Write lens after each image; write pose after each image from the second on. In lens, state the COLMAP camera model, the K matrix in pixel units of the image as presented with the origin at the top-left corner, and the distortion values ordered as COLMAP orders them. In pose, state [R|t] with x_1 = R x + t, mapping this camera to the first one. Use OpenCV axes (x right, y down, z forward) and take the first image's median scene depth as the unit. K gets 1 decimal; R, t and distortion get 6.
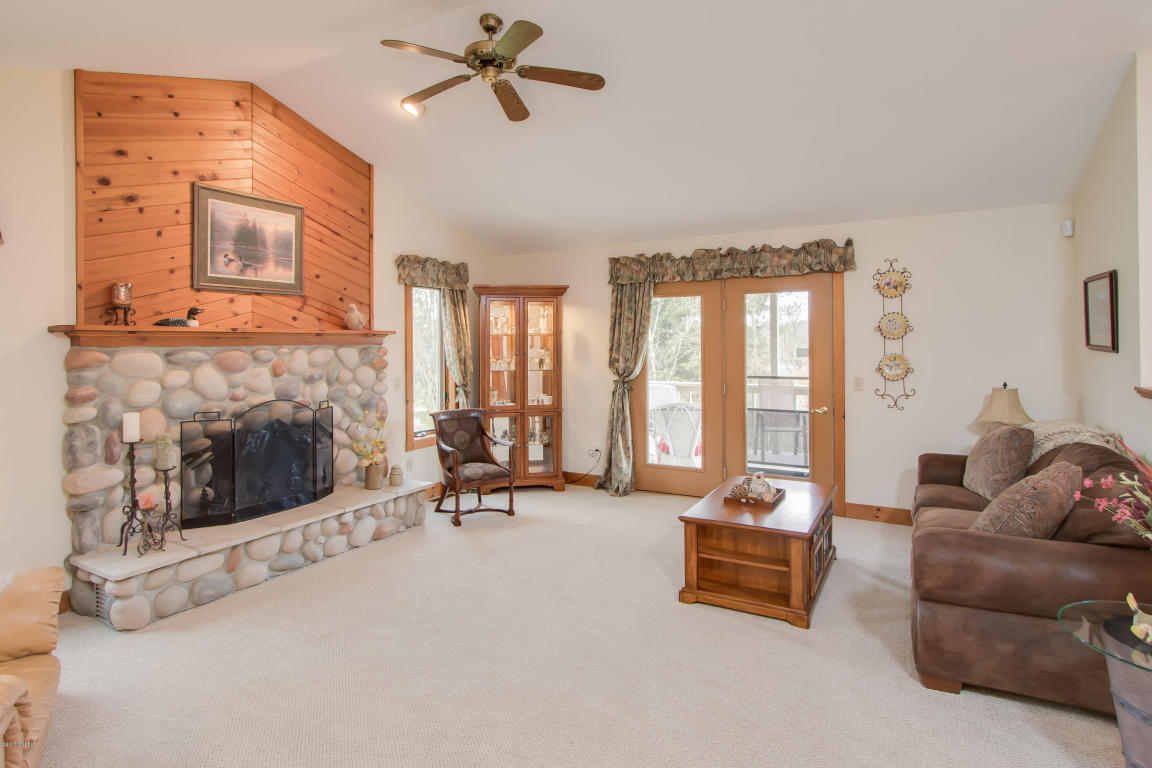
lens RADIAL K [[620.6, 0, 571.0], [0, 620.6, 343.9], [0, 0, 1]] dist [0.000617, 0.002014]
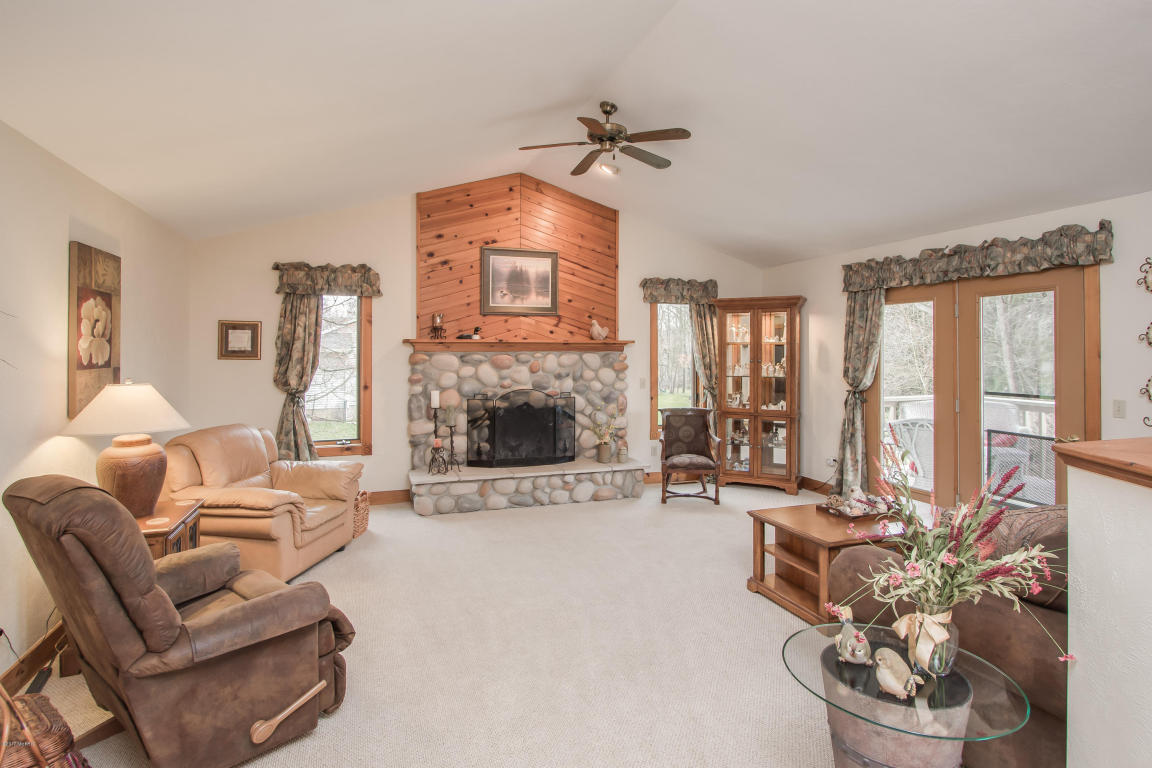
lens RADIAL K [[620.6, 0, 571.0], [0, 620.6, 343.9], [0, 0, 1]] dist [0.000617, 0.002014]
pose [[0.757945, 0.001996, -0.652315, 0.490570], [-0.007468, 0.999956, -0.005617, -0.006908], [0.652275, 0.009129, 0.757927, -0.029316]]
